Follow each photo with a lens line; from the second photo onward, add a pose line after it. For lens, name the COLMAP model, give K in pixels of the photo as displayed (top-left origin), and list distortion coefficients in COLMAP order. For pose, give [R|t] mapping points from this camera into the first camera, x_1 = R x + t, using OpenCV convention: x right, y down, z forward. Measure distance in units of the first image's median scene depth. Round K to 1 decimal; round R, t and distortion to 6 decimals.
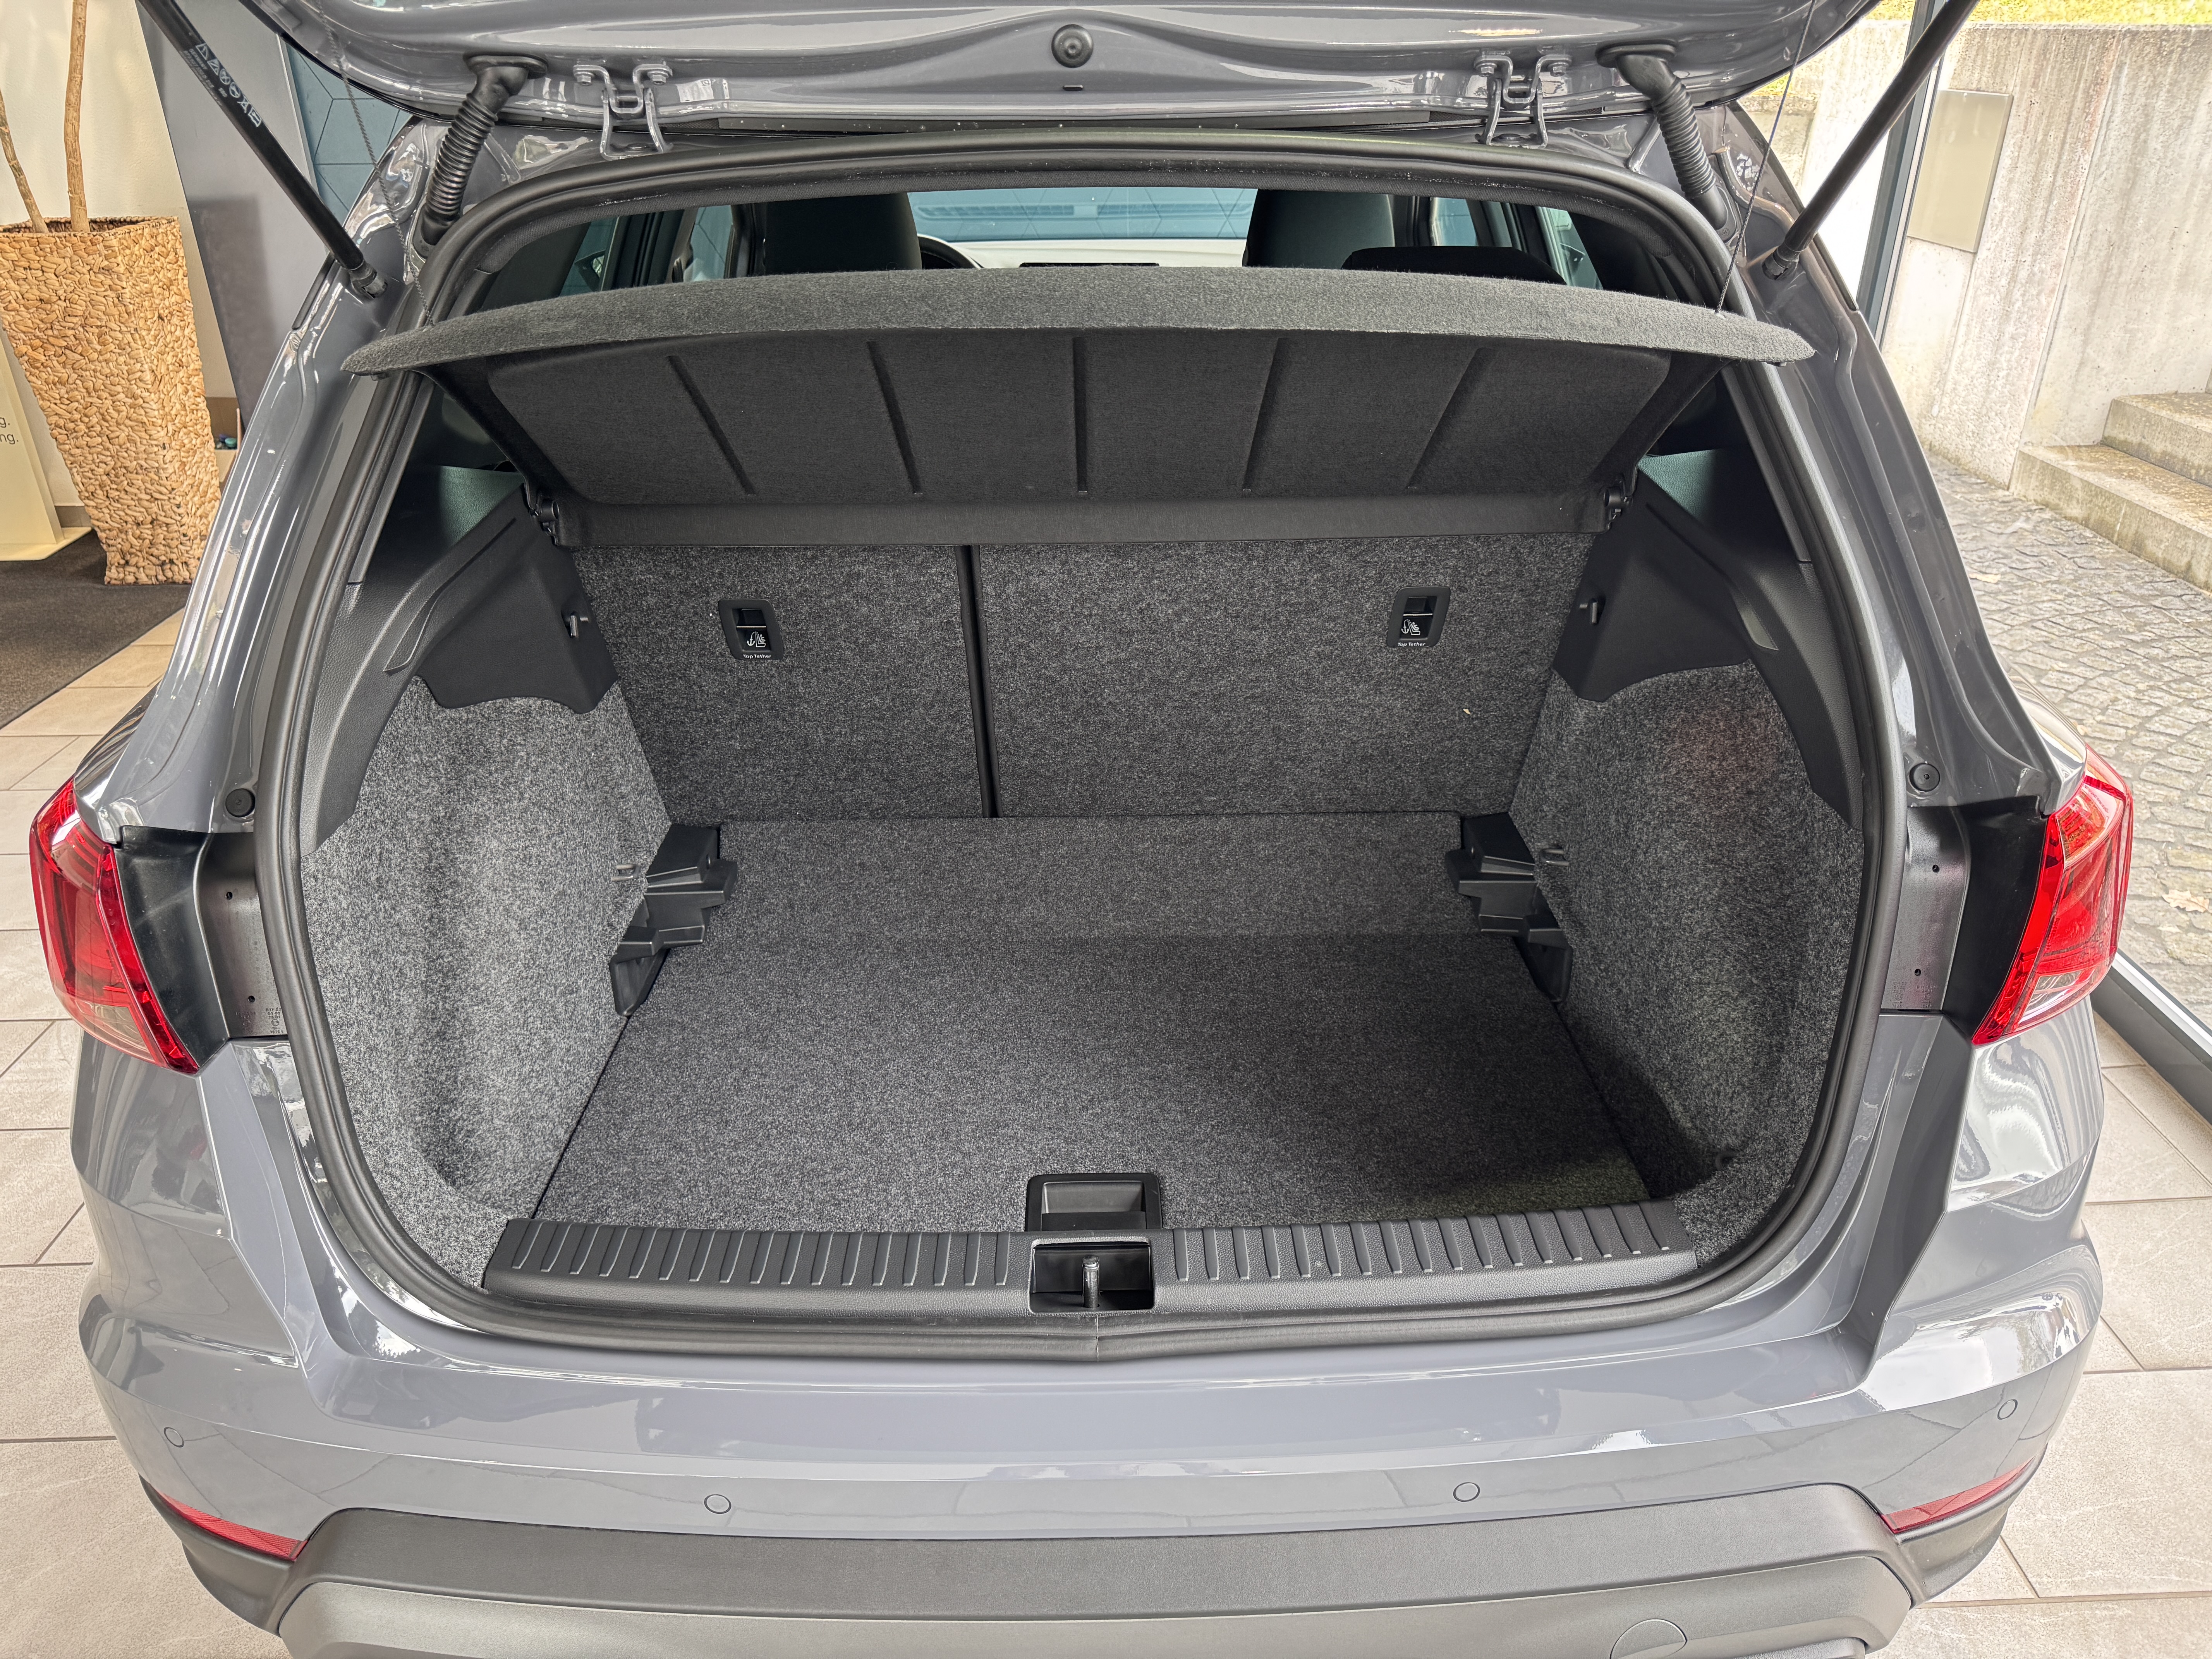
lens RADIAL K [[1538.6, 0, 1102.4], [0, 1538.6, 808.3], [0, 0, 1]] dist [0.030664, -0.036593]
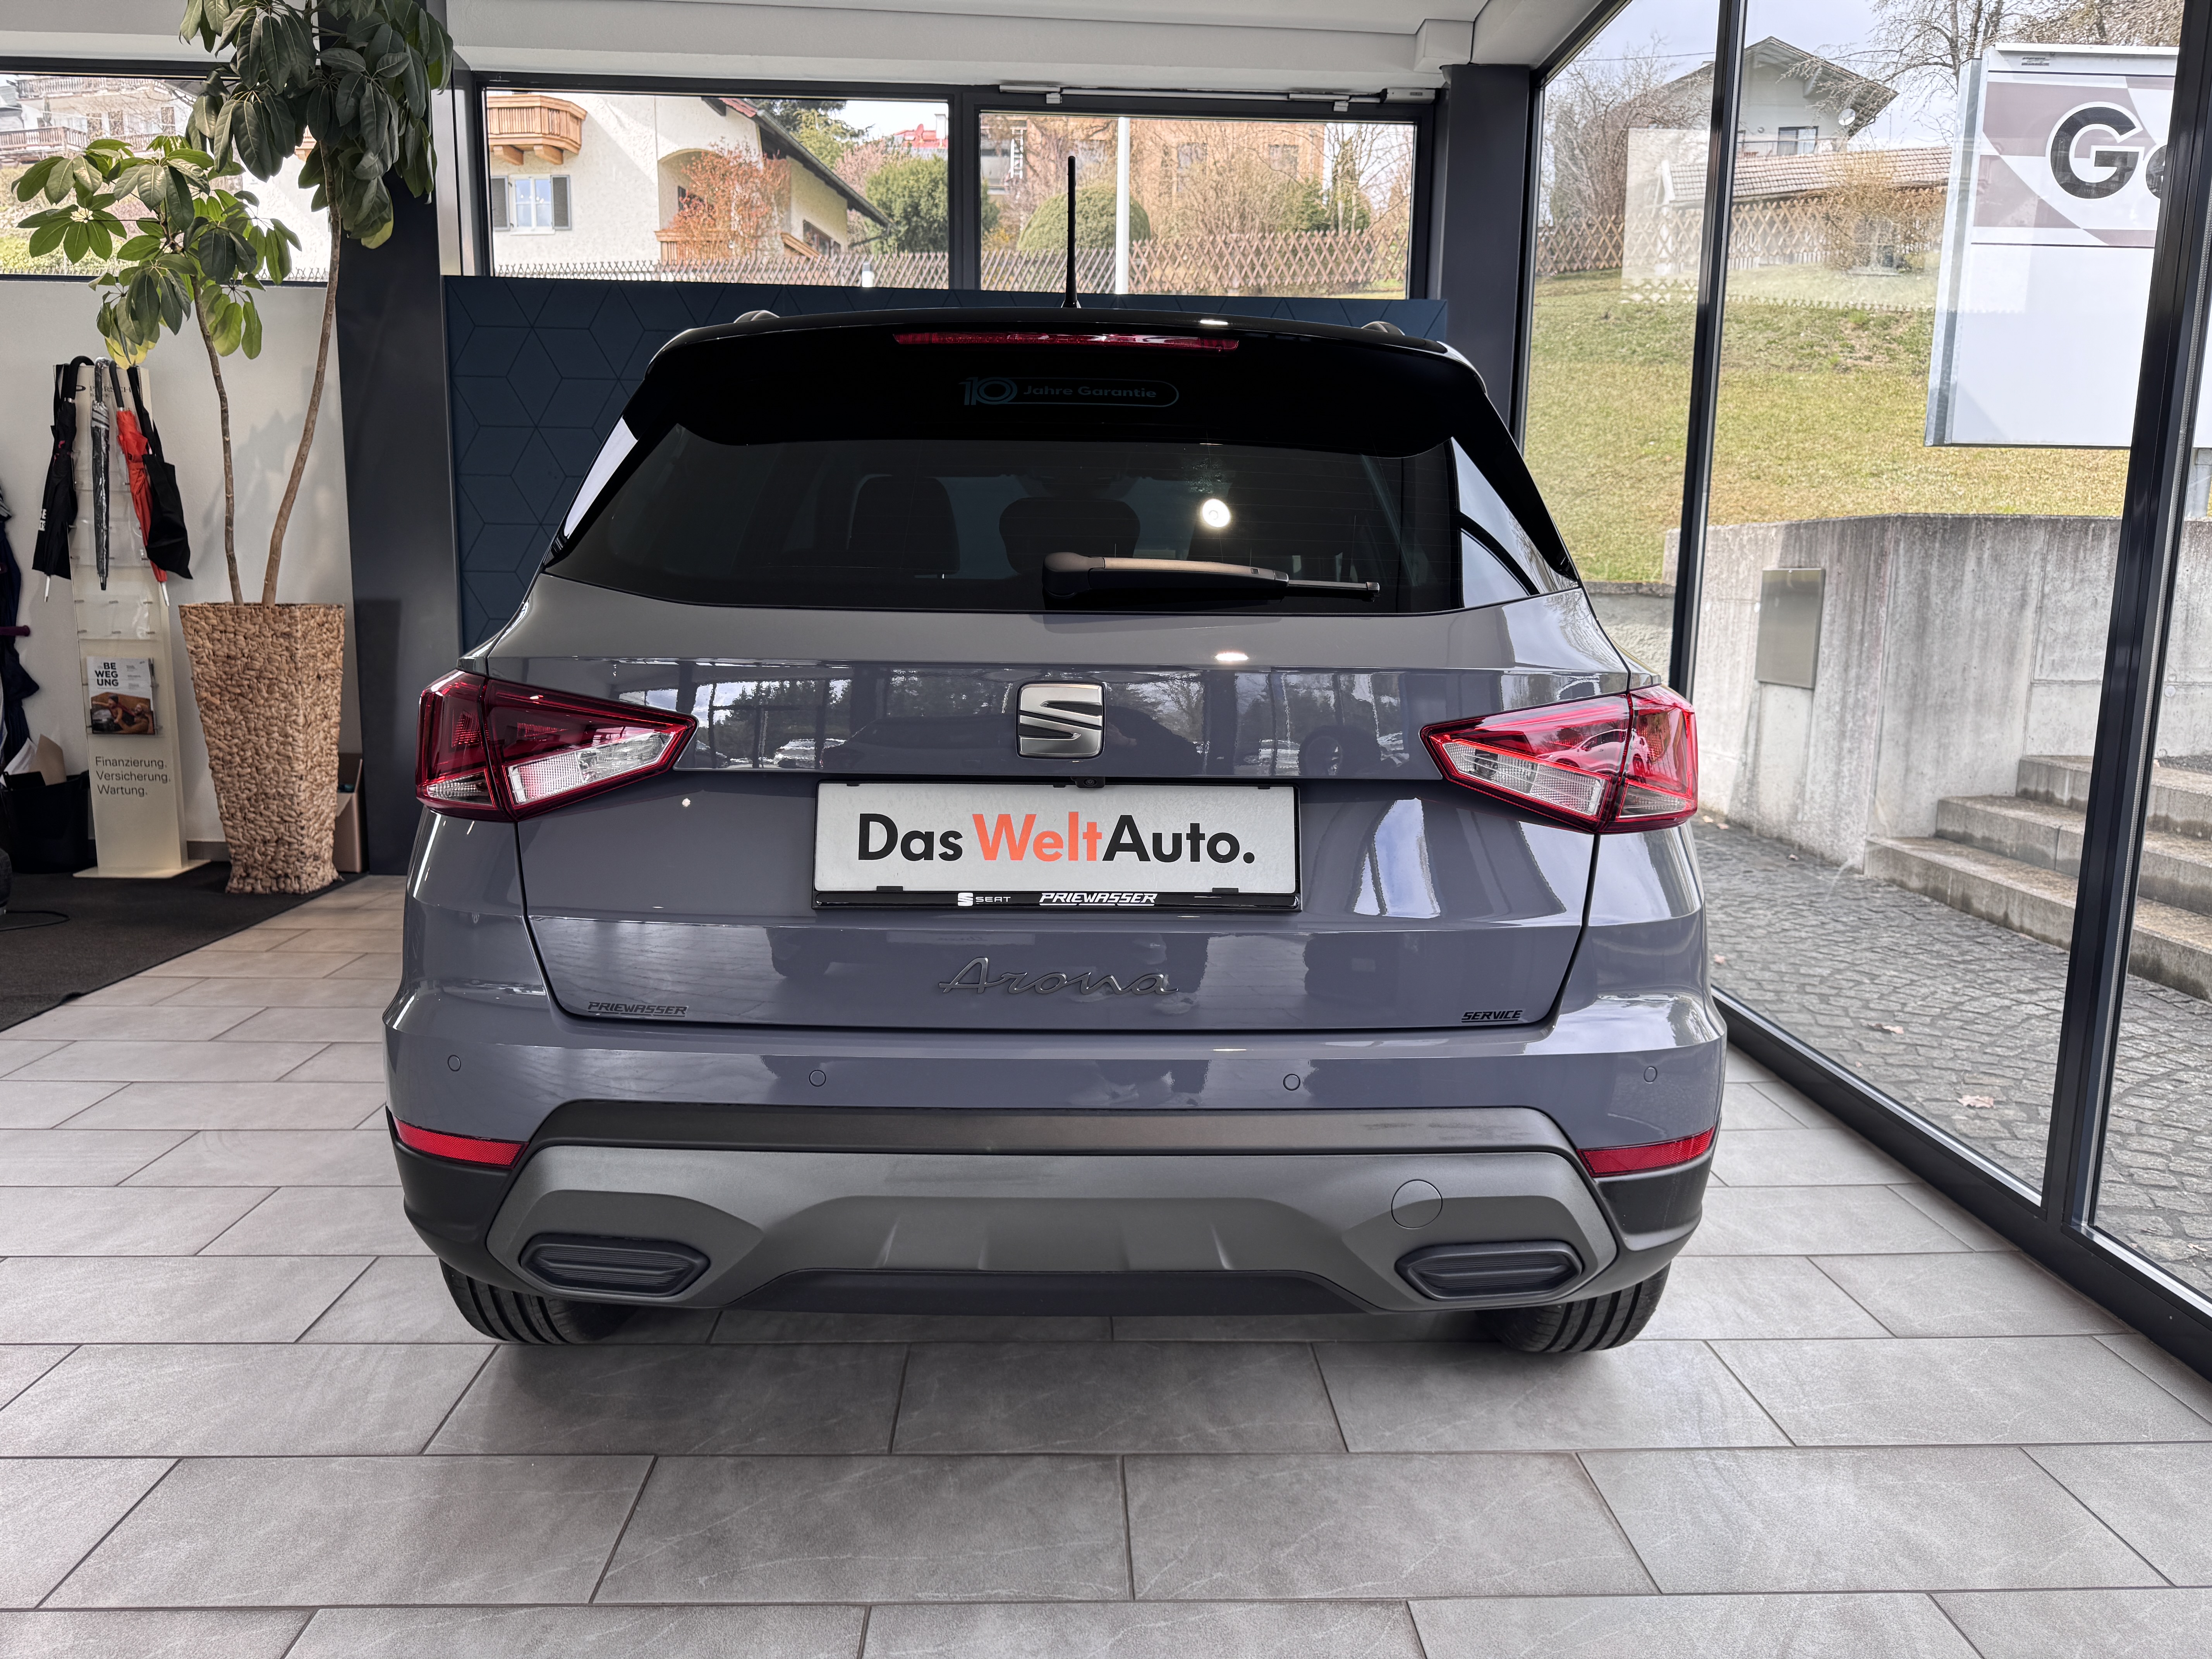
lens RADIAL K [[1538.6, 0, 1115.5], [0, 1538.6, 809.8], [0, 0, 1]] dist [0.030664, -0.036593]
pose [[0.999655, 0.022660, 0.013298, 0.004647], [-0.017288, 0.948419, -0.316548, 0.138721], [-0.019785, 0.316208, 0.948483, -0.120160]]
